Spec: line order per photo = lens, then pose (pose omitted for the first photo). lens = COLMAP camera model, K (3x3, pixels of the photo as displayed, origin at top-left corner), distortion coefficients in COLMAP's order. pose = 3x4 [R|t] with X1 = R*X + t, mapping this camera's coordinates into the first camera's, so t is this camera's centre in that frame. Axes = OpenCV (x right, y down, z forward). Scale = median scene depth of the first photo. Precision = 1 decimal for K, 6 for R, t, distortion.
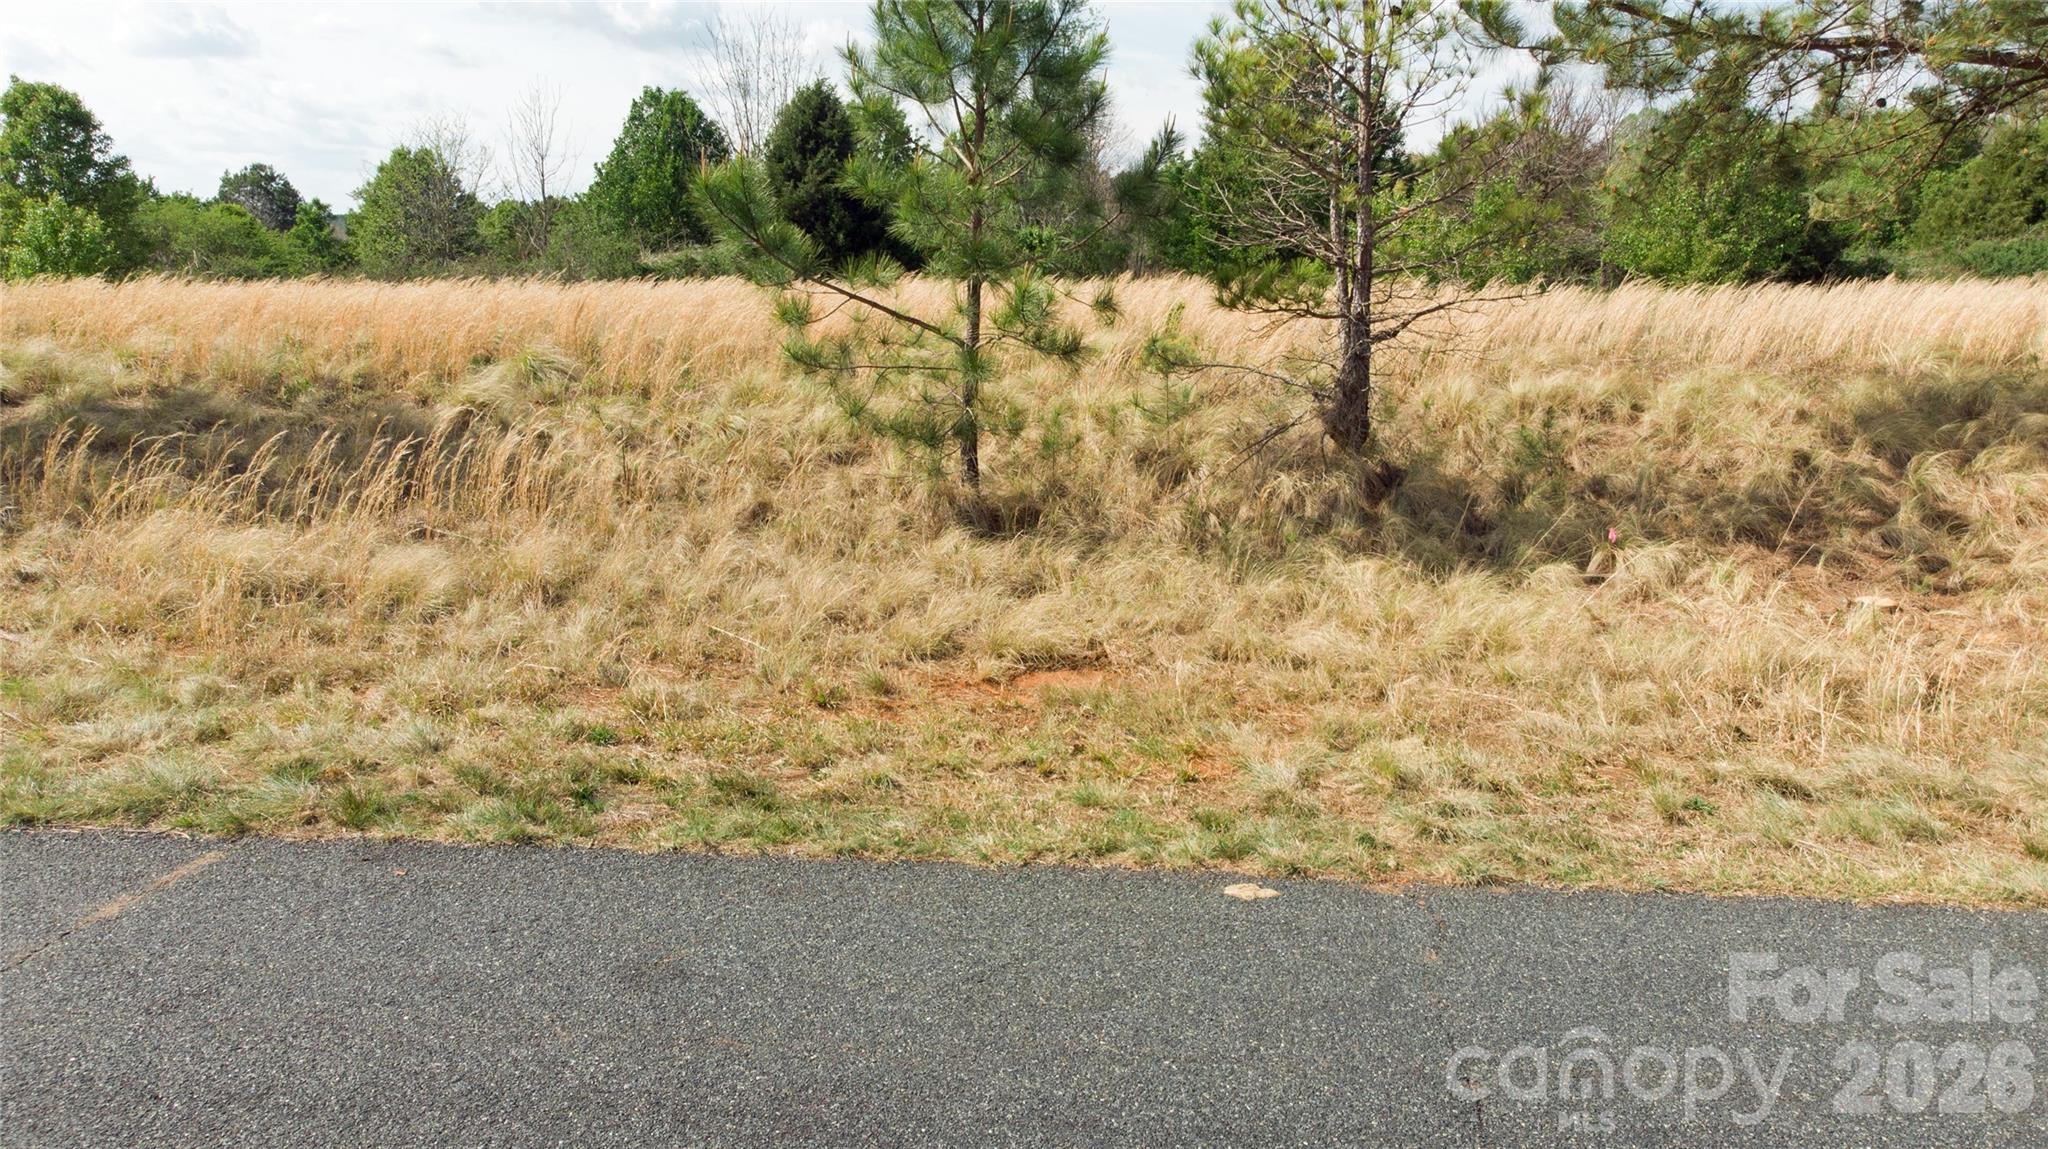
lens RADIAL K [[1515.0, 0, 1030.4], [0, 1515.0, 573.4], [0, 0, 1]] dist [0.030086, 0.001443]
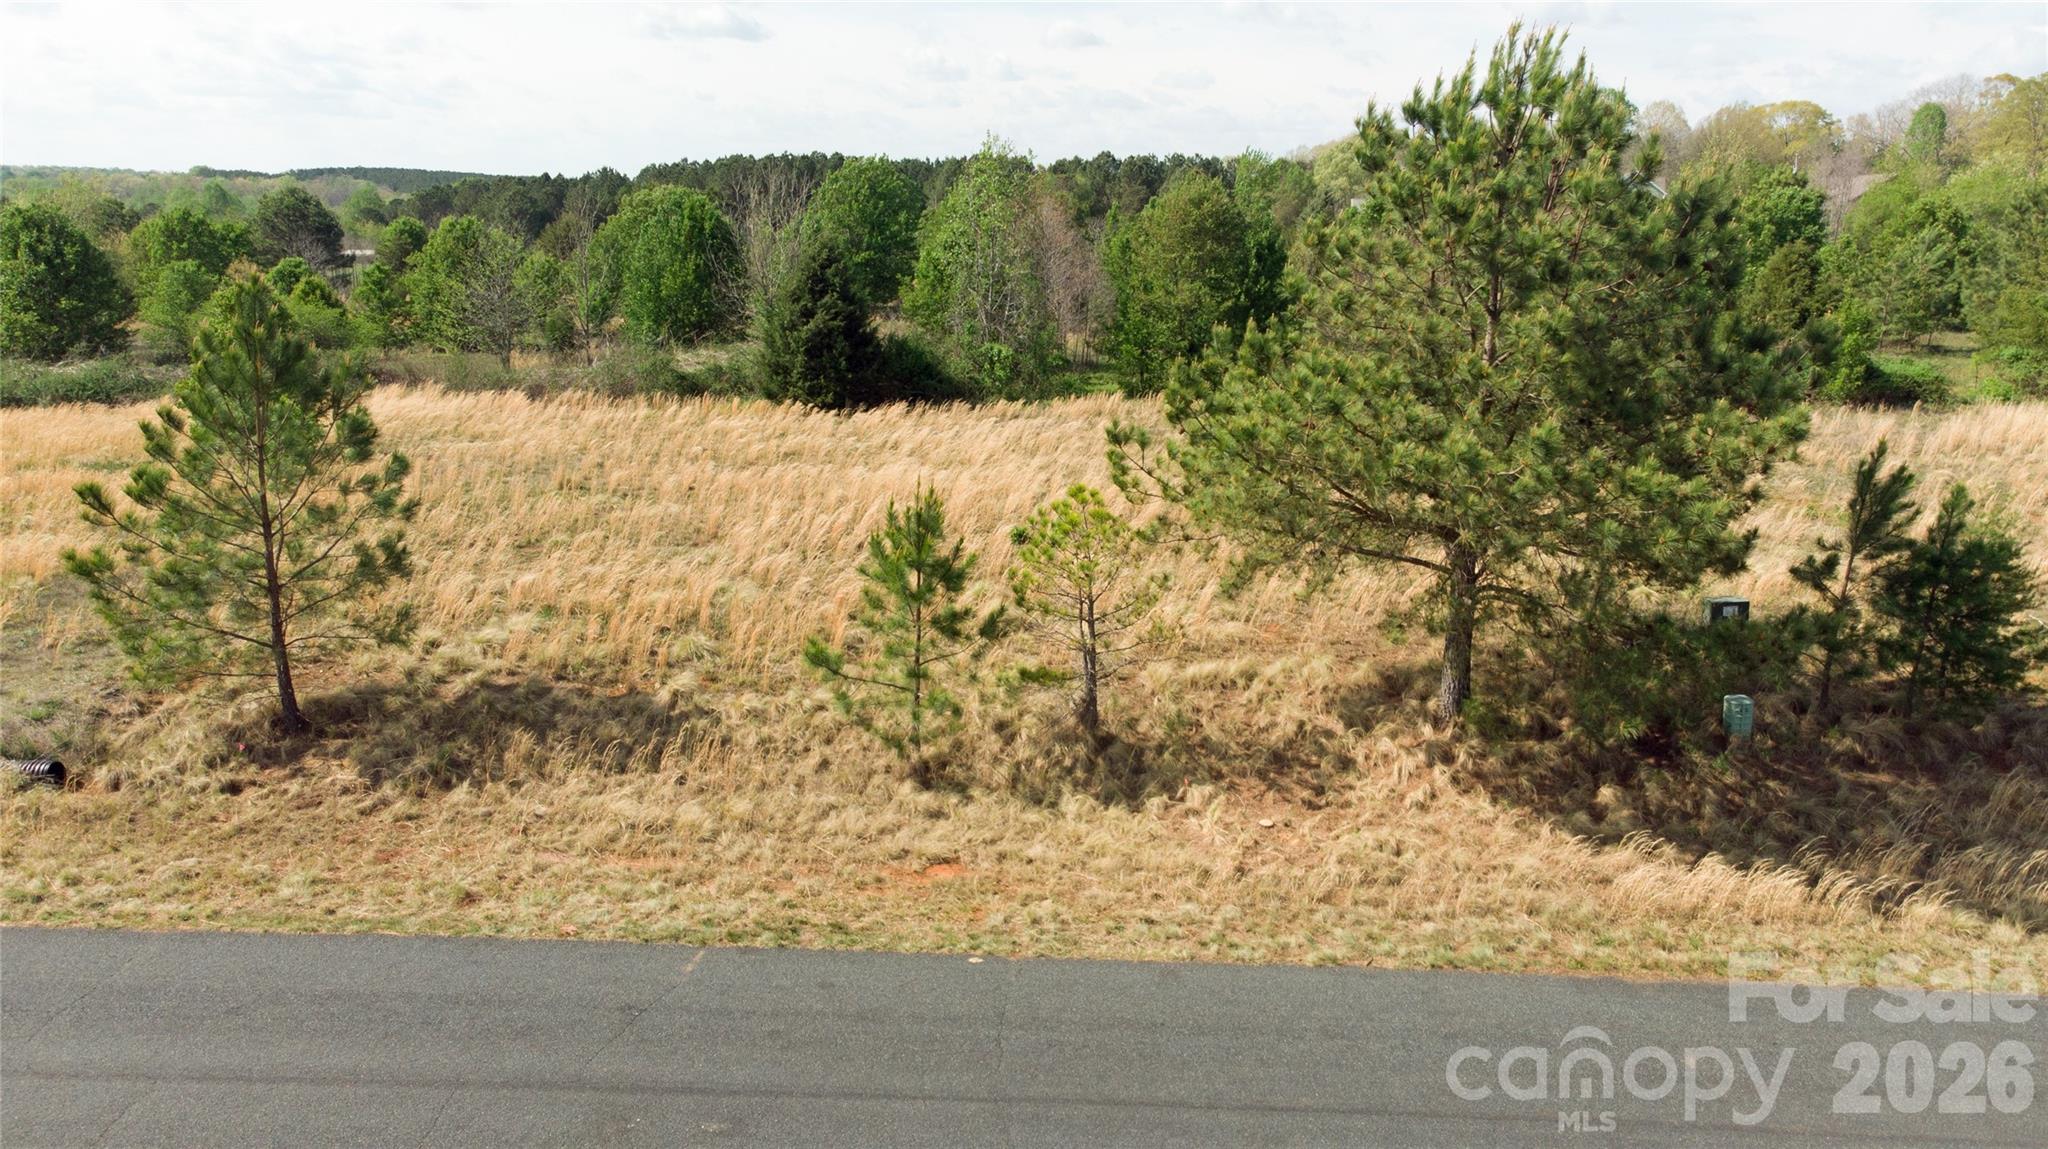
lens RADIAL K [[1523.2, 0, 1031.3], [0, 1523.2, 567.3], [0, 0, 1]] dist [0.027283, 0.012927]
pose [[0.999965, -0.006101, 0.005660, 0.202812], [0.005913, 0.999450, 0.032627, -0.680792], [-0.005856, -0.032593, 0.999452, -2.117076]]
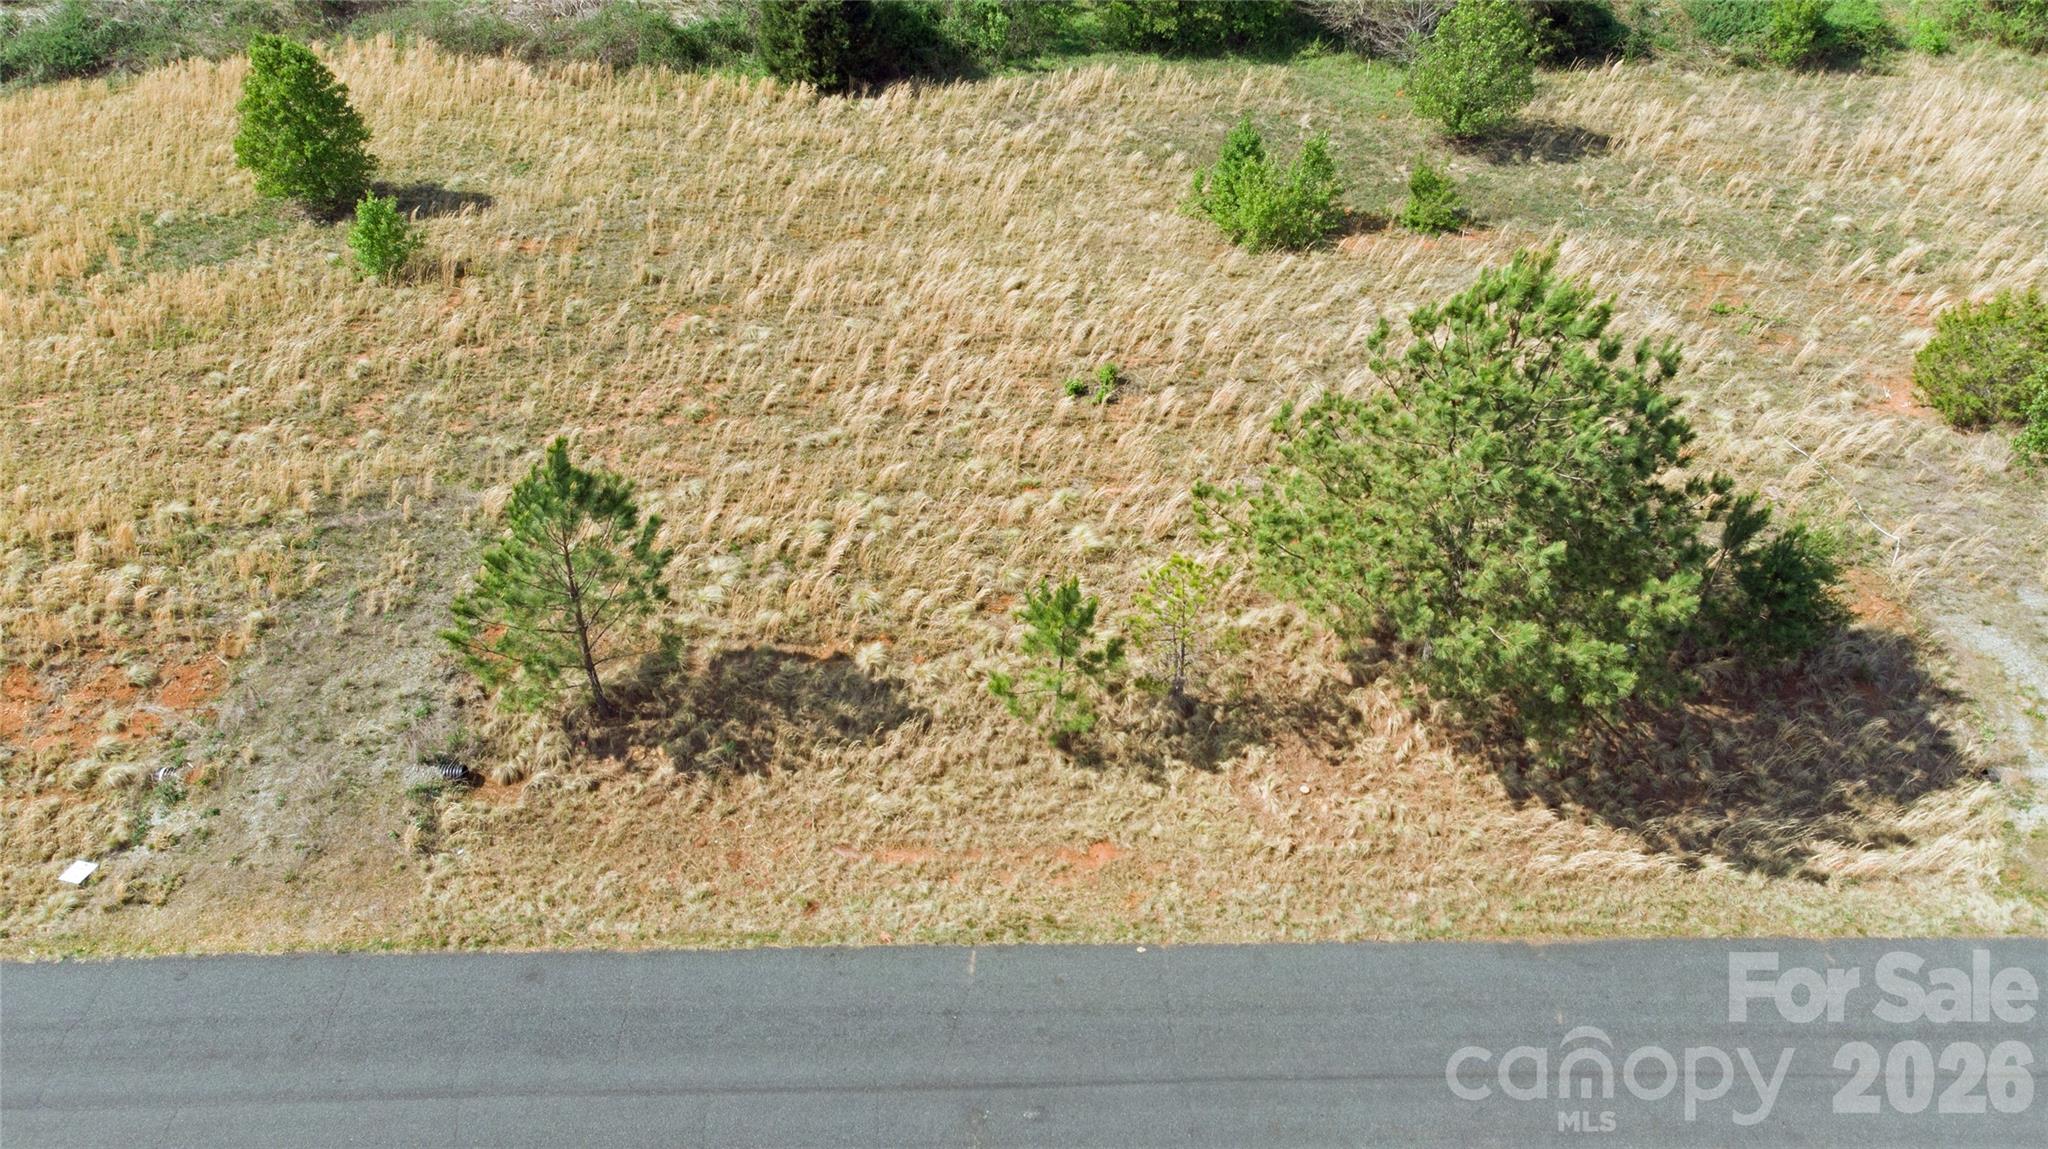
lens RADIAL K [[1538.1, 0, 1024.0], [0, 1538.1, 574.5], [0, 0, 1]] dist [0.029024, -0.001215]
pose [[0.997589, -0.046516, 0.051498, -0.447331], [0.018514, 0.893592, 0.448498, -3.041934], [-0.066881, -0.446463, 0.892299, -2.978528]]
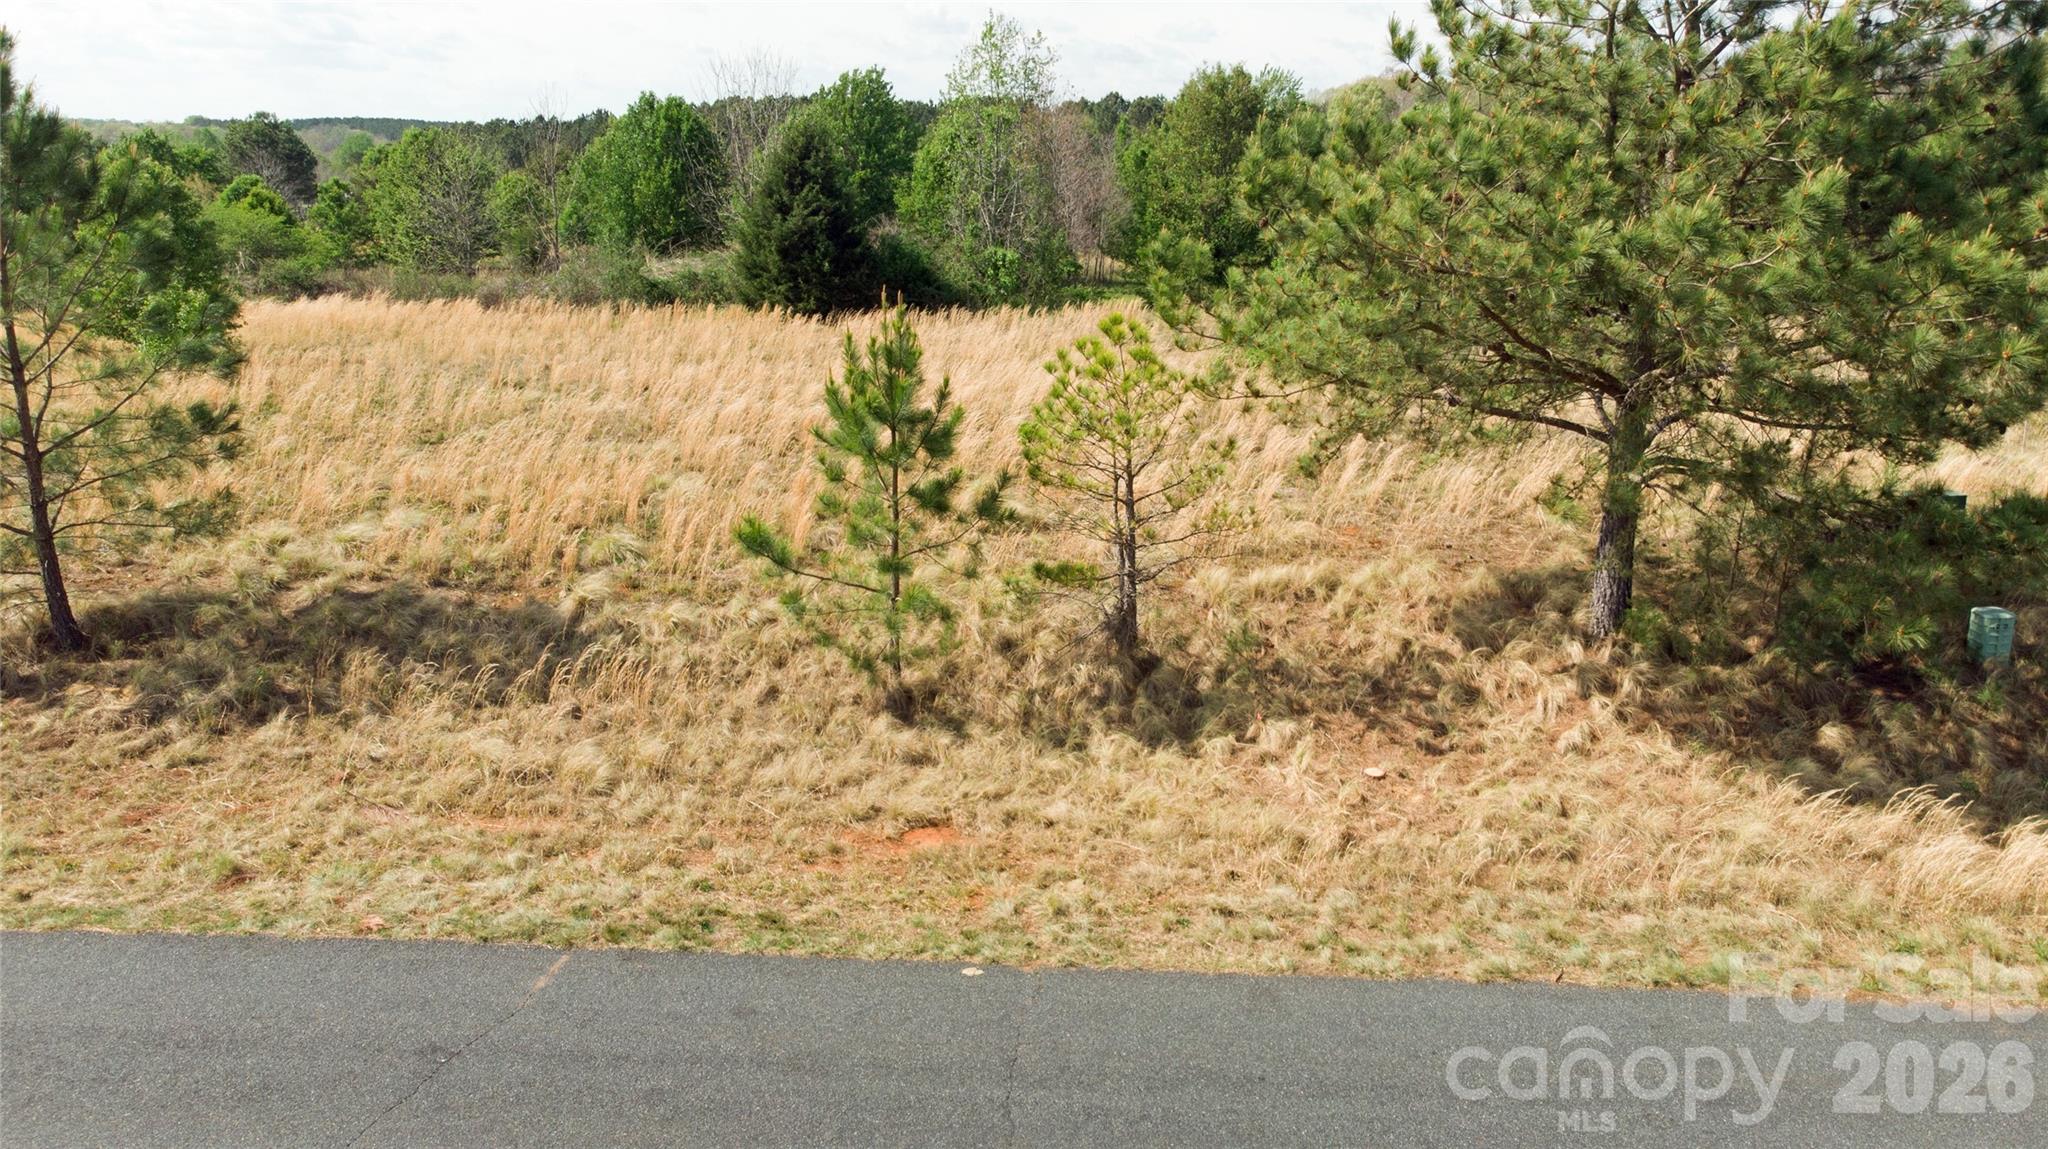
lens RADIAL K [[1519.8, 0, 1033.4], [0, 1519.8, 570.0], [0, 0, 1]] dist [0.014040, 0.050202]
pose [[0.999982, -0.003224, 0.005016, 0.178558], [0.002911, 0.998126, 0.061119, -0.469338], [-0.005204, -0.061104, 0.998118, -1.145402]]
